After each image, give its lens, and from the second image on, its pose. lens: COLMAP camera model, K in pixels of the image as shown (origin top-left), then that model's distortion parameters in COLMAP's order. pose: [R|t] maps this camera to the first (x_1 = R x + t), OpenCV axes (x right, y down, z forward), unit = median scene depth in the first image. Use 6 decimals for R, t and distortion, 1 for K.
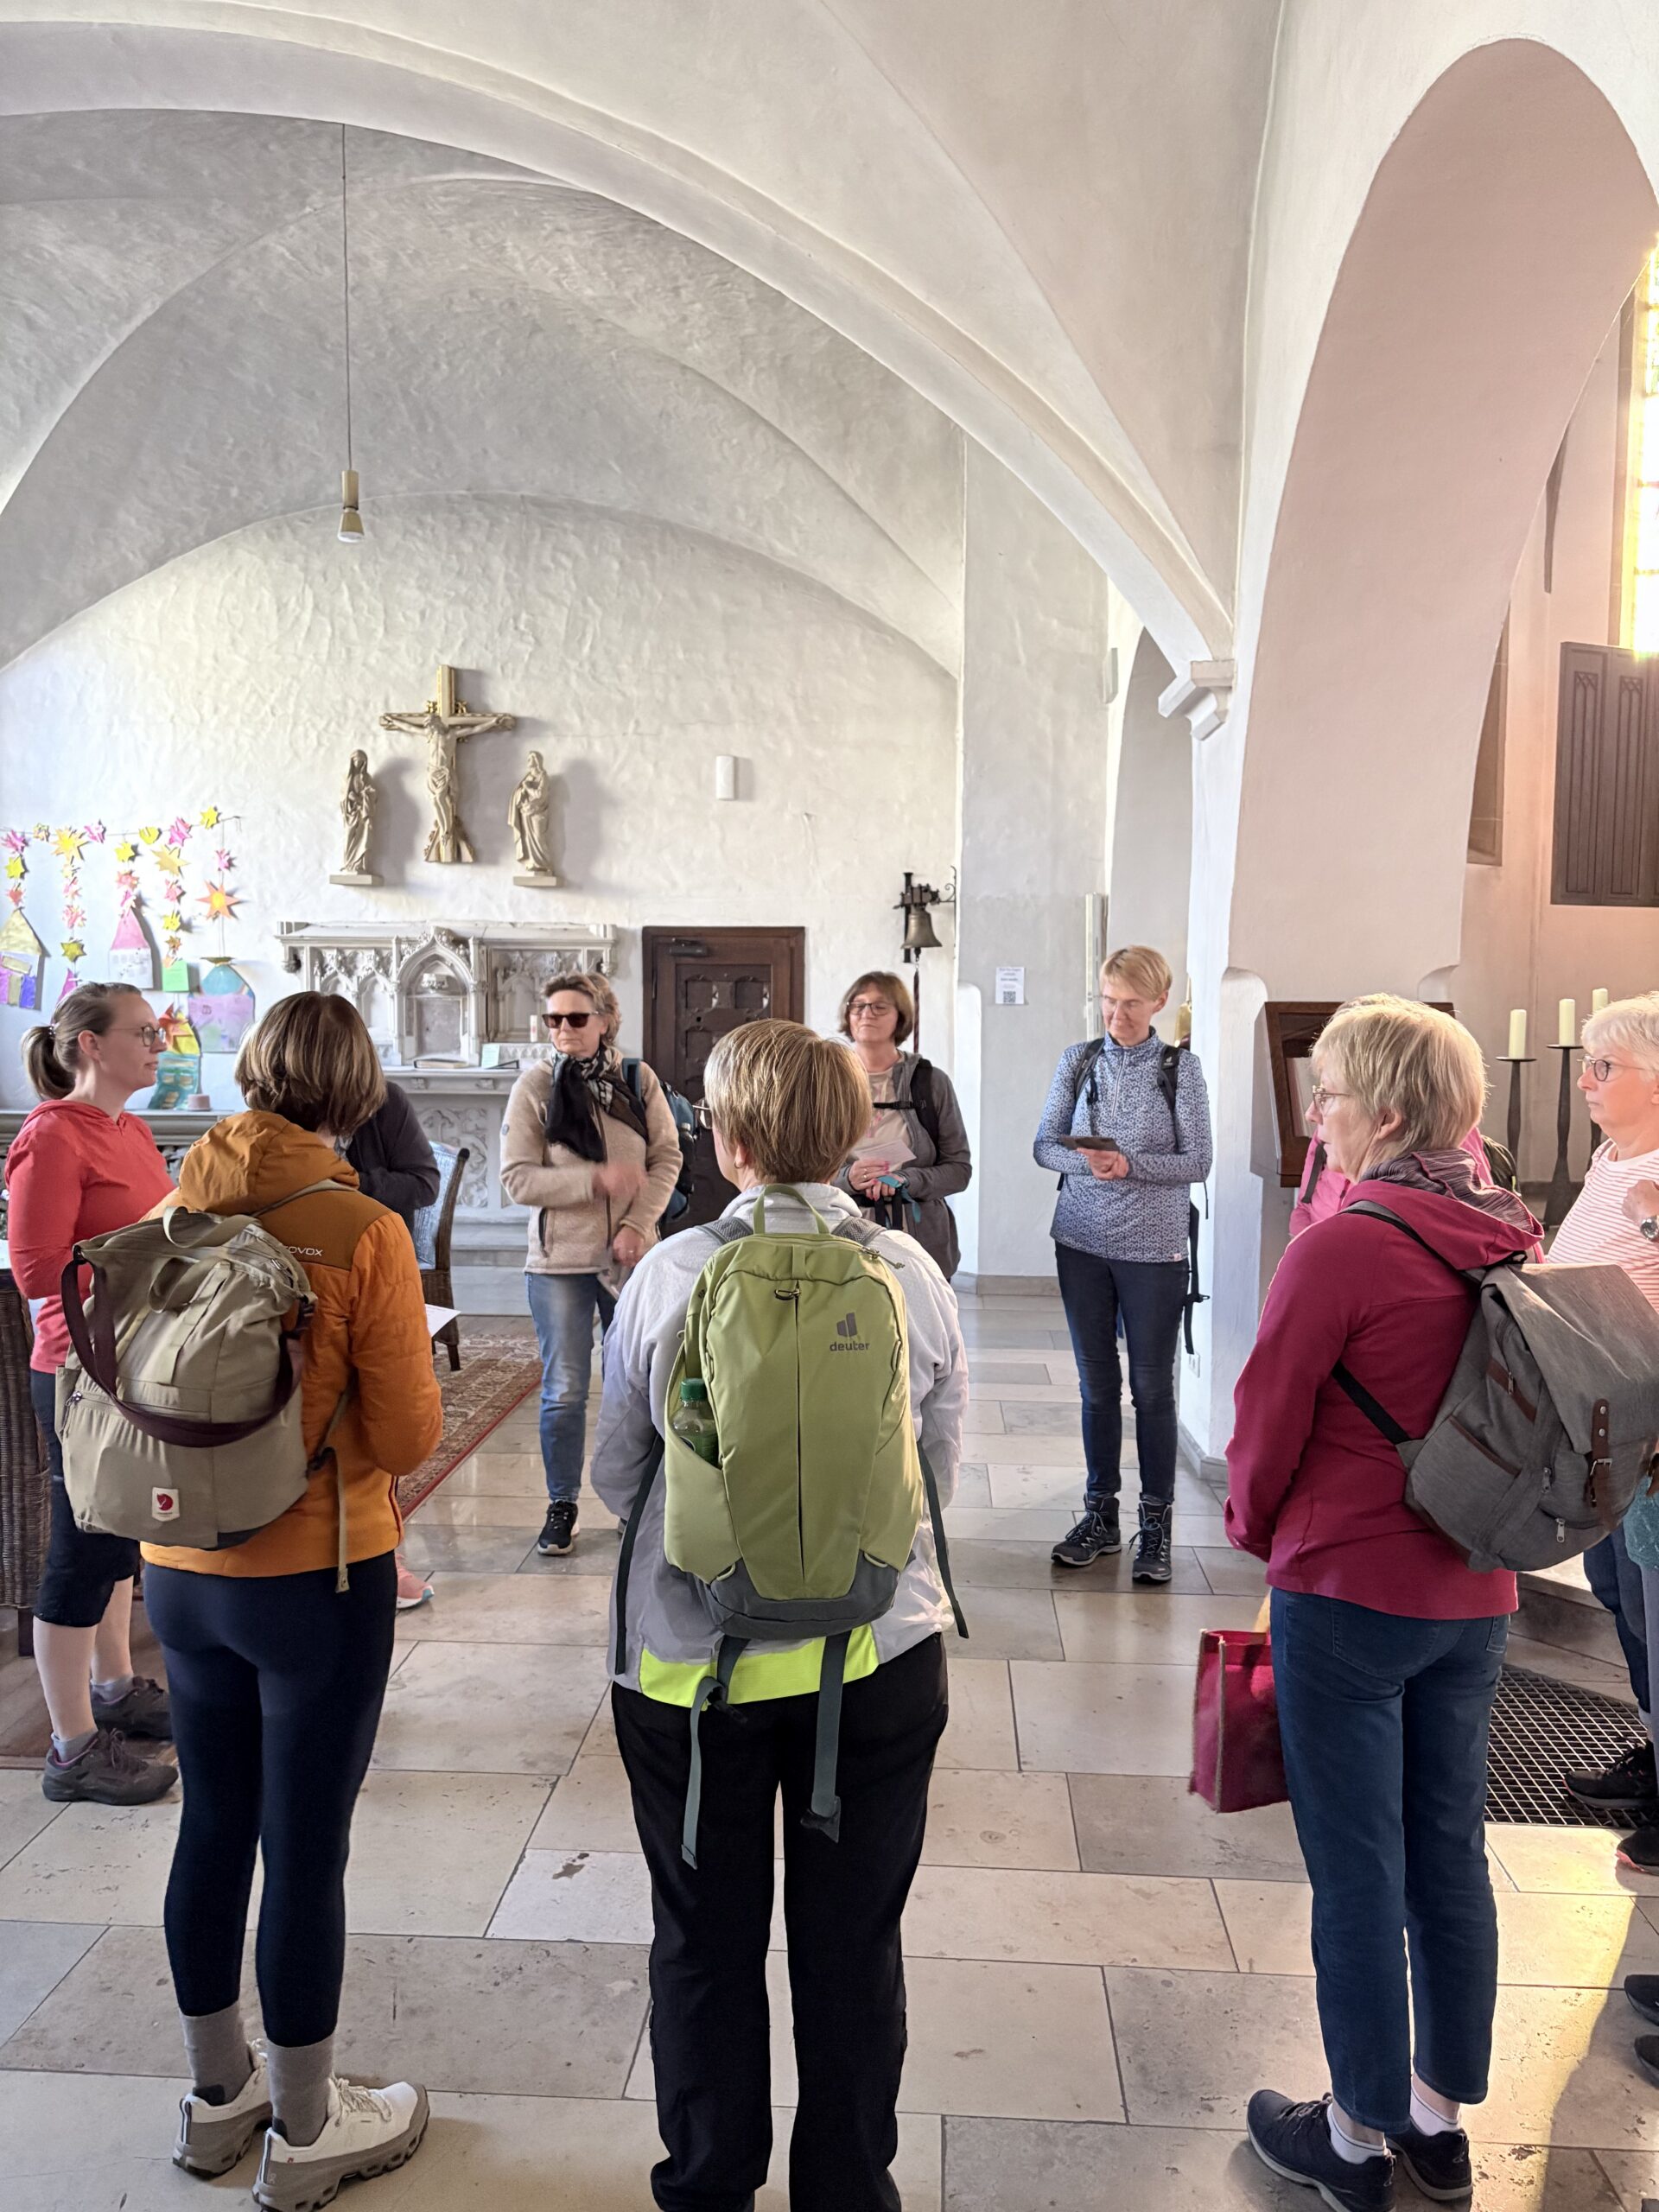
lens RADIAL K [[1675.3, 0, 829.0], [0, 1675.3, 1150.2], [0, 0, 1]] dist [0.000910, 0.005751]
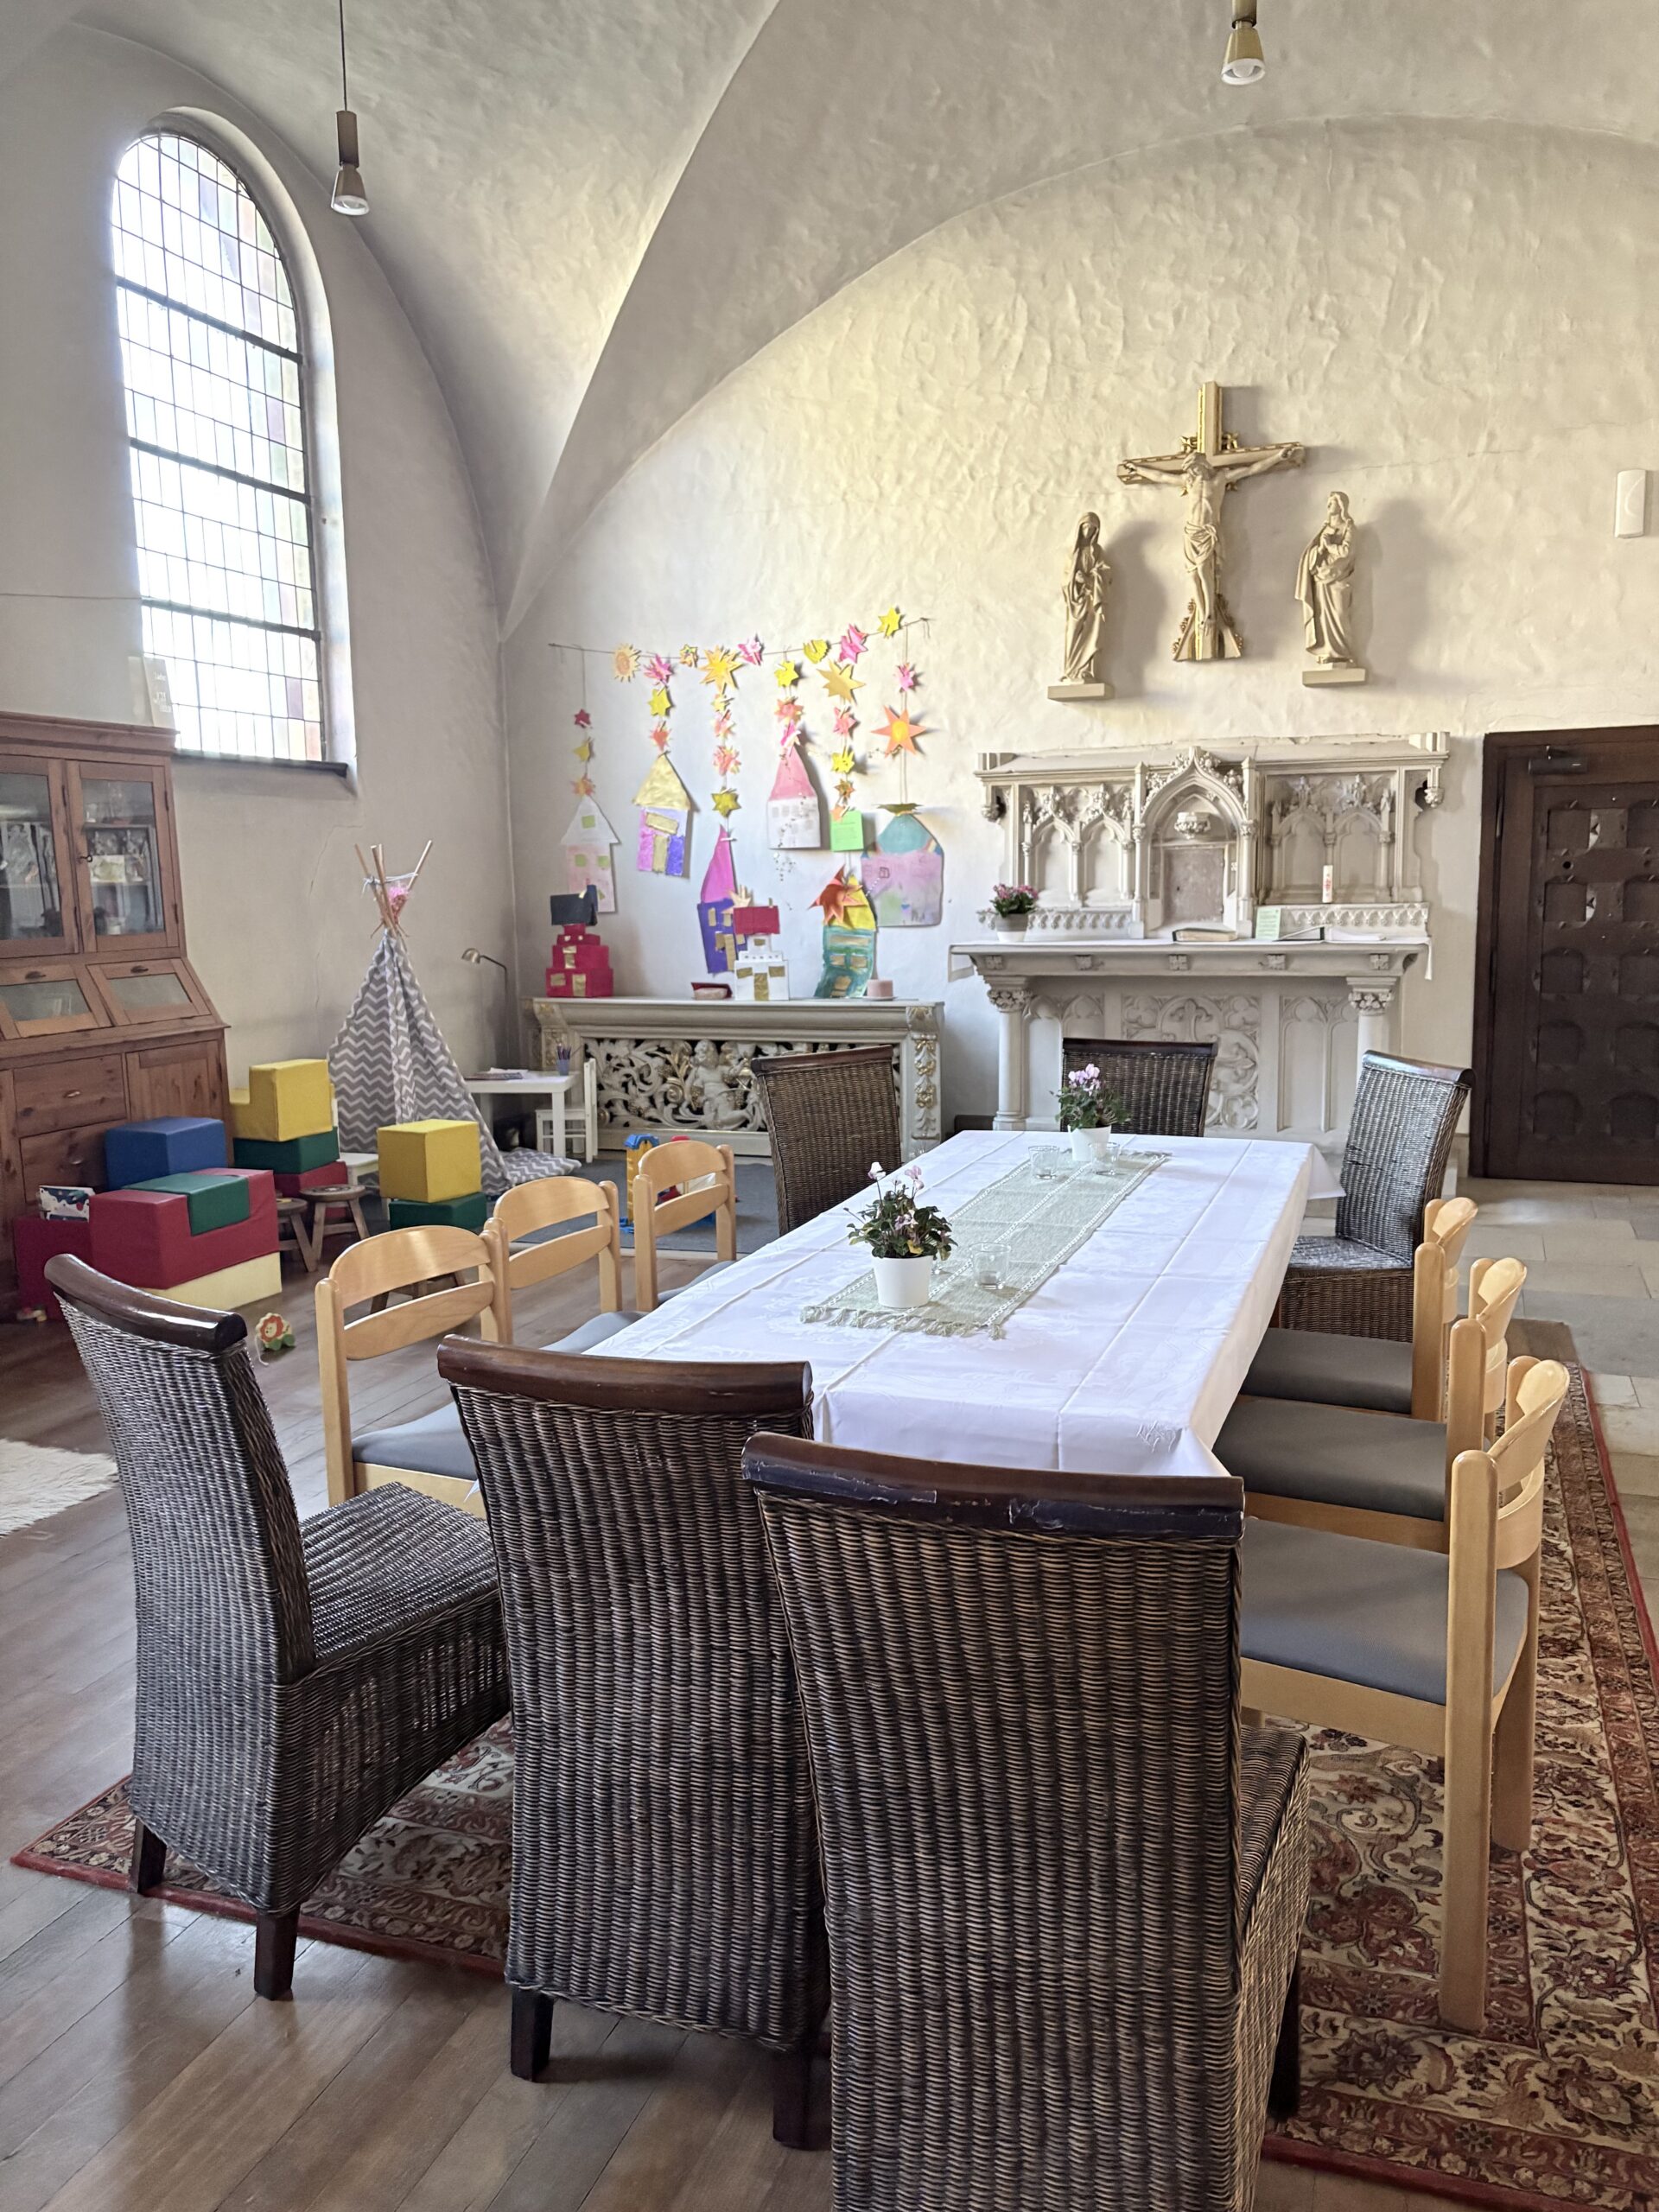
lens RADIAL K [[1681.7, 0, 828.3], [0, 1681.7, 1106.1], [0, 0, 1]] dist [0.047554, -0.056025]
pose [[0.958701, 0.010426, -0.284225, -0.174265], [0.002883, 0.998920, 0.046368, -0.011009], [0.284402, -0.045272, 0.957636, 0.234680]]
